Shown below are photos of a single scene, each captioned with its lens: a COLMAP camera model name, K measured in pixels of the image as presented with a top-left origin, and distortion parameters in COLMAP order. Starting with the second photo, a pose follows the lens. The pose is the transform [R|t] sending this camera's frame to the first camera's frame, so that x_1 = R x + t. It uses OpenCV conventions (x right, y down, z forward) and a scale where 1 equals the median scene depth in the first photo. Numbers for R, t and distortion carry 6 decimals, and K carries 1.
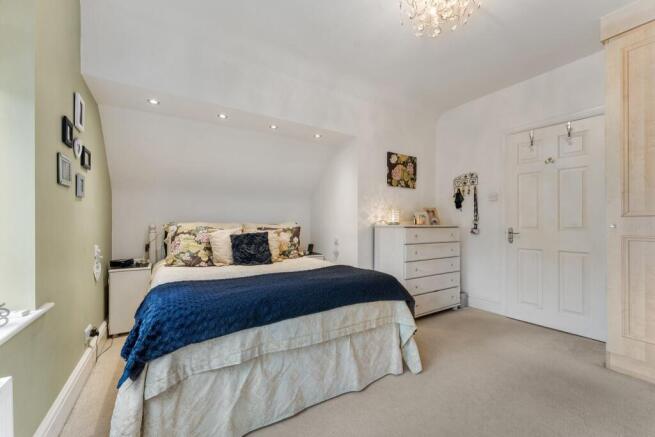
lens RADIAL K [[264.9, 0, 329.8], [0, 264.9, 220.9], [0, 0, 1]] dist [0.000473, -0.000316]
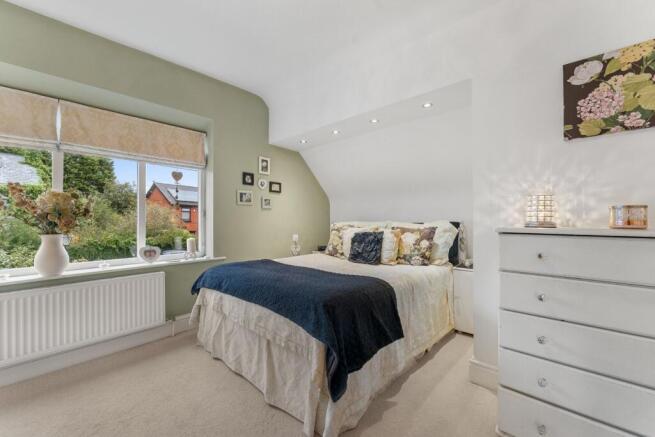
lens RADIAL K [[264.9, 0, 329.8], [0, 264.9, 220.9], [0, 0, 1]] dist [0.000473, -0.000316]
pose [[0.265044, -0.000622, -0.964236, 0.577368], [0.006768, 0.999976, 0.001215, 0.000472], [0.964212, -0.006848, 0.265042, 0.520339]]
